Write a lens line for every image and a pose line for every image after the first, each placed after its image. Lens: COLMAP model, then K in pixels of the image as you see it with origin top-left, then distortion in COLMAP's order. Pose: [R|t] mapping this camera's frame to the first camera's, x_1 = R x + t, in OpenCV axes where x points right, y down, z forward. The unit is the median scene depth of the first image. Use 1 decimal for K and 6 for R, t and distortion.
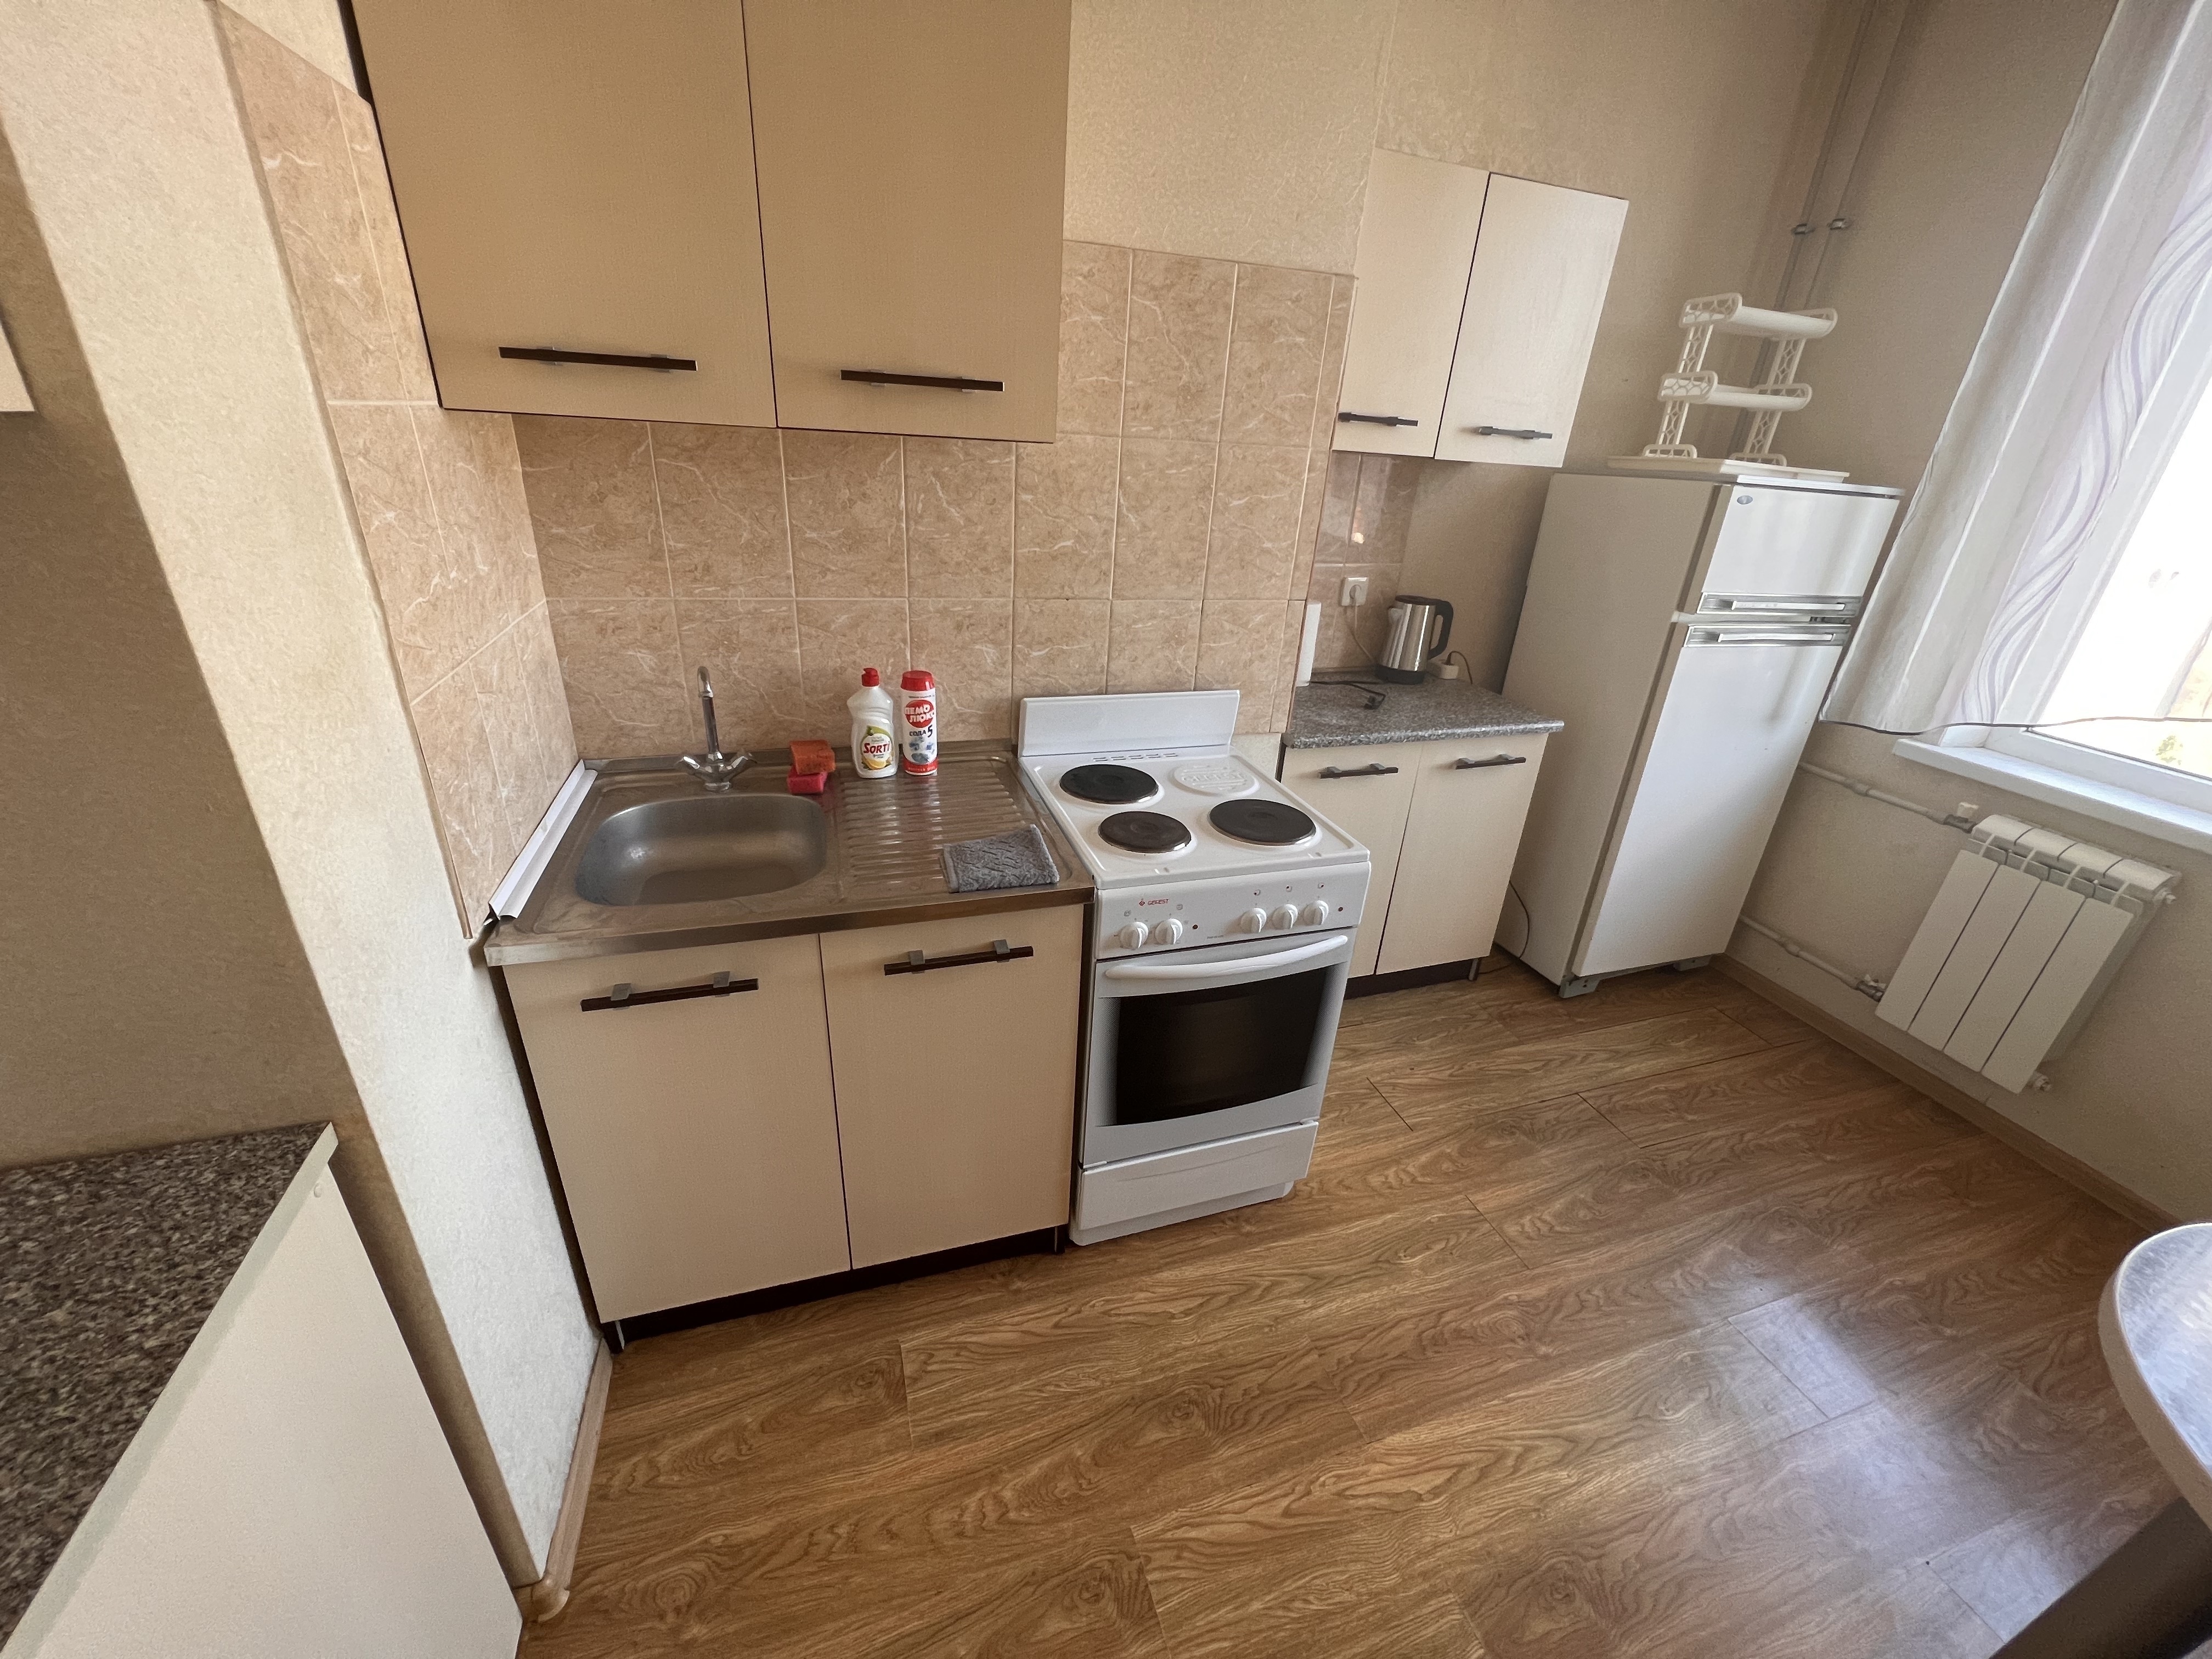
lens RADIAL K [[876.7, 0, 1111.5], [0, 876.7, 828.3], [0, 0, 1]] dist [0.000606, 0.000383]
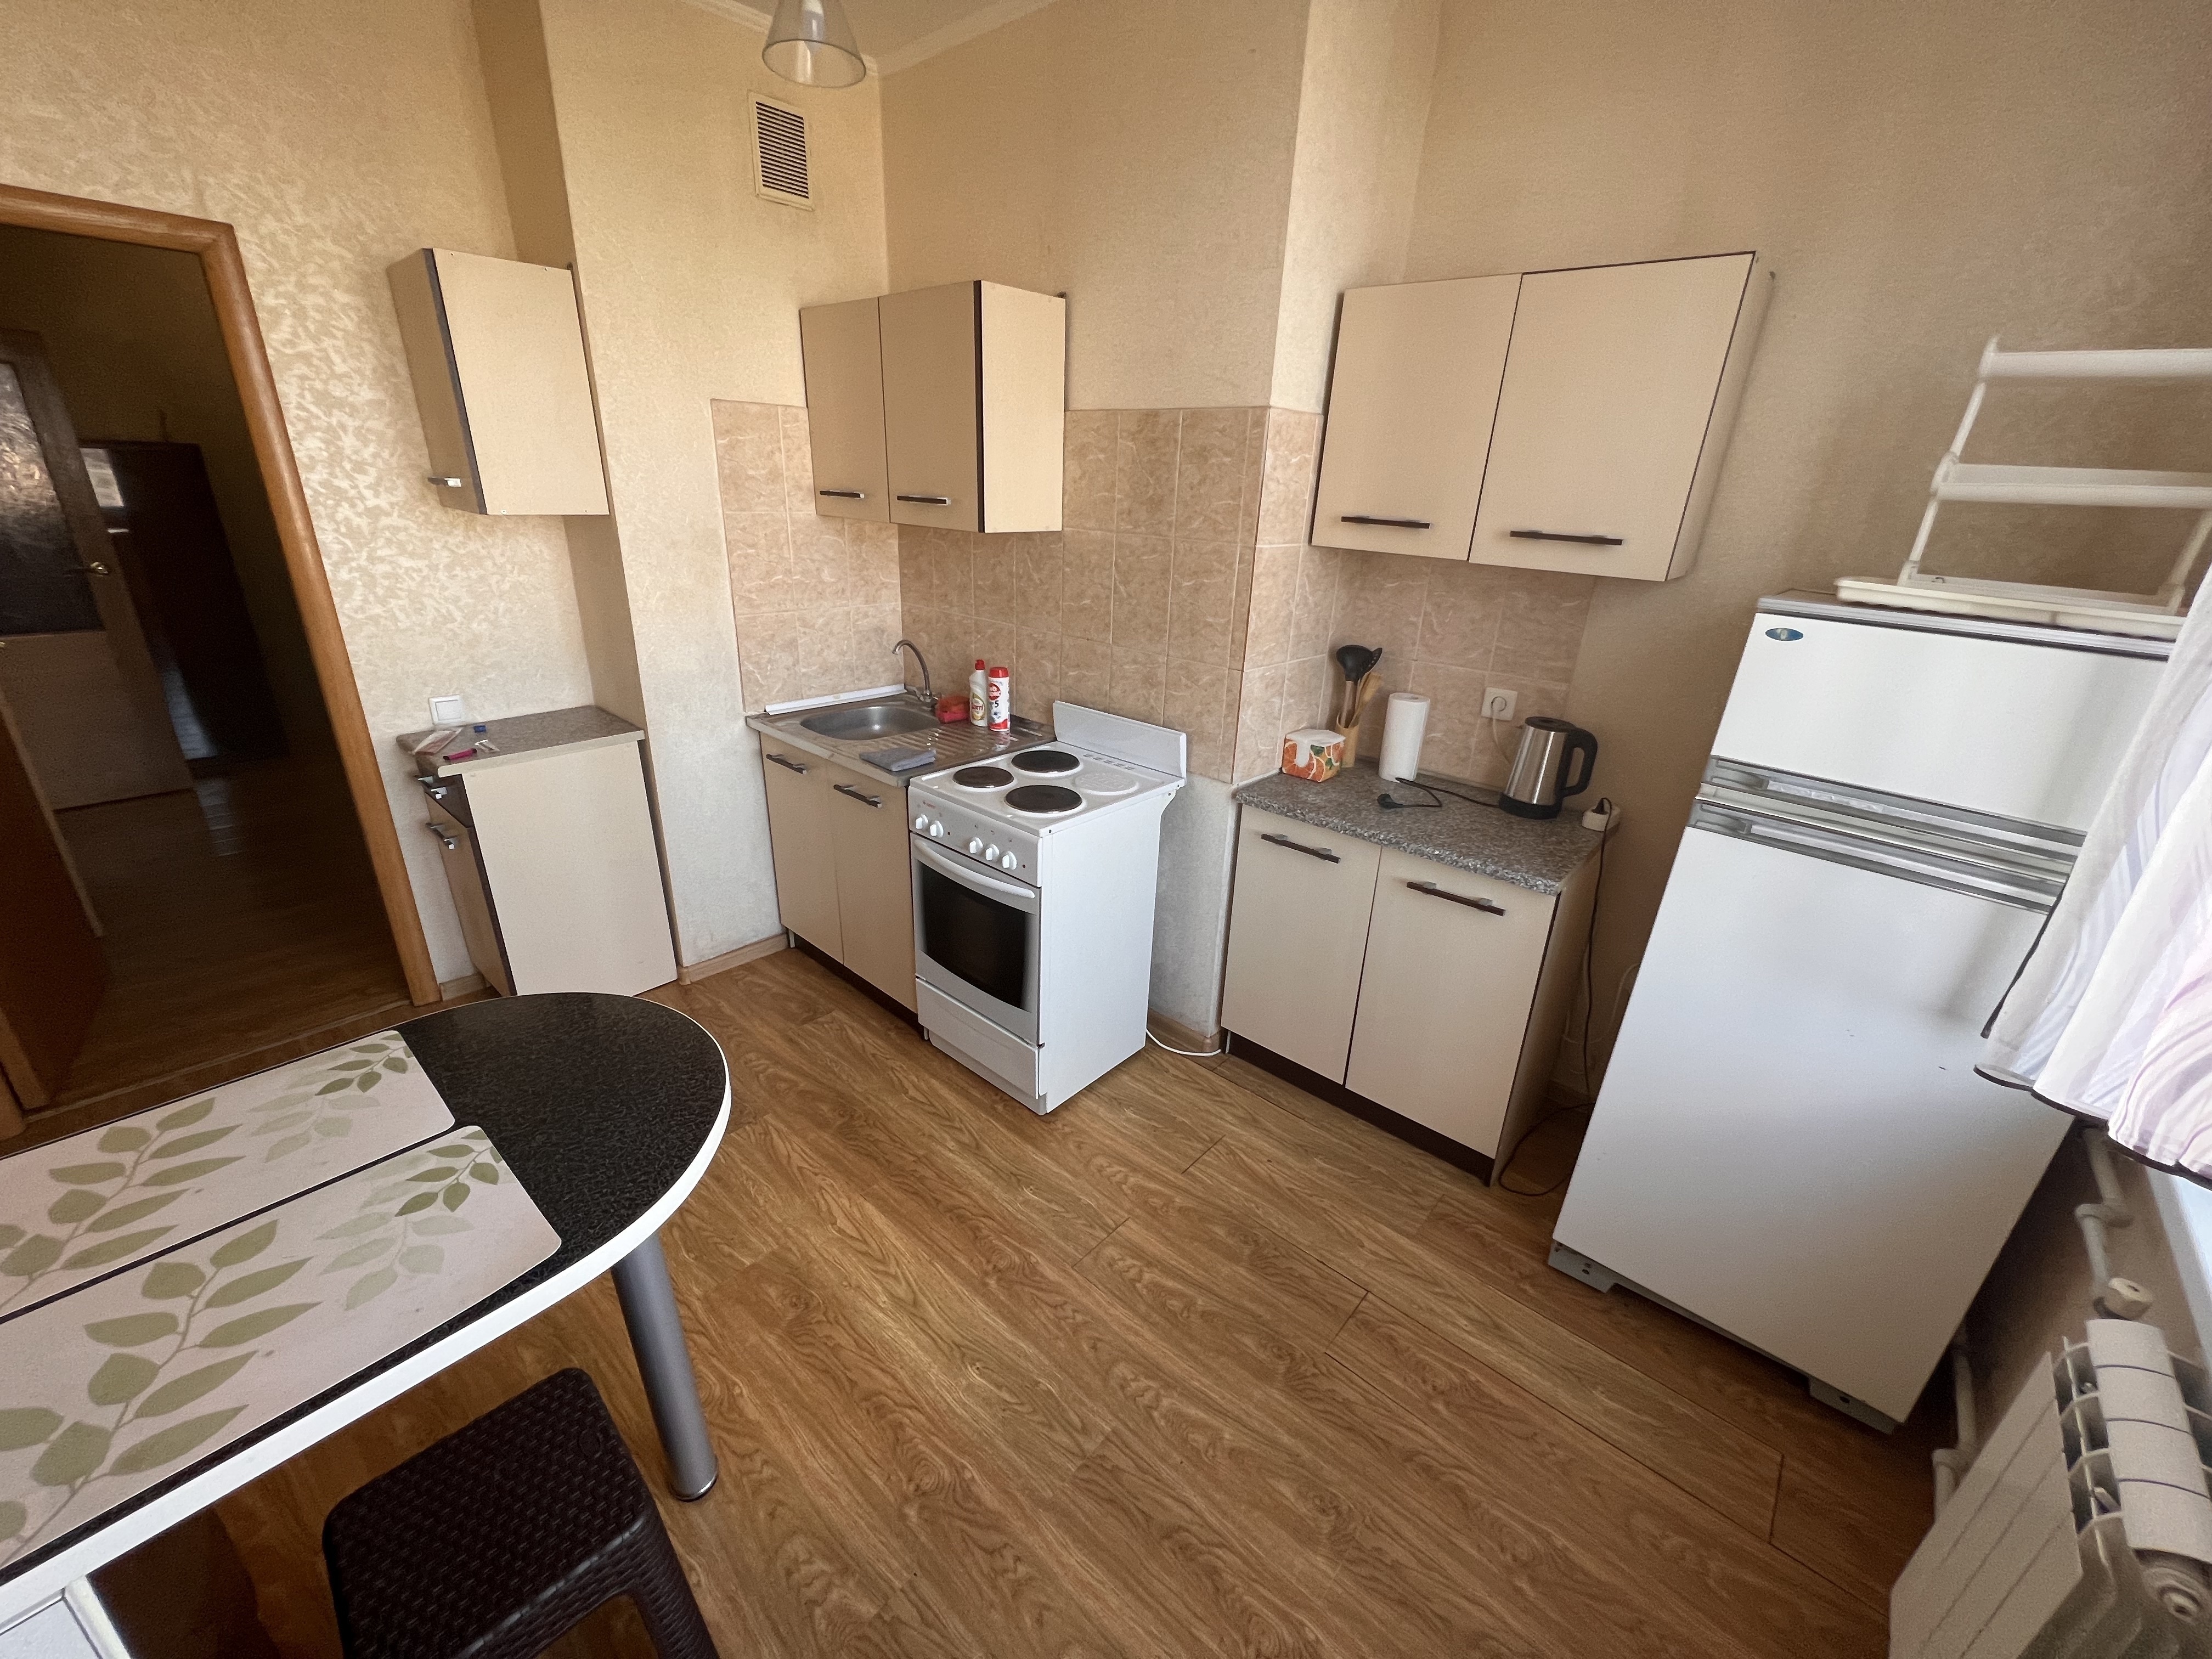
lens RADIAL K [[876.7, 0, 1102.3], [0, 876.7, 828.3], [0, 0, 1]] dist [0.000606, 0.000383]
pose [[0.504569, 0.285061, -0.814954, 1.289108], [-0.370807, 0.923979, 0.093616, -0.122656], [0.779687, 0.254956, 0.571914, 0.280273]]
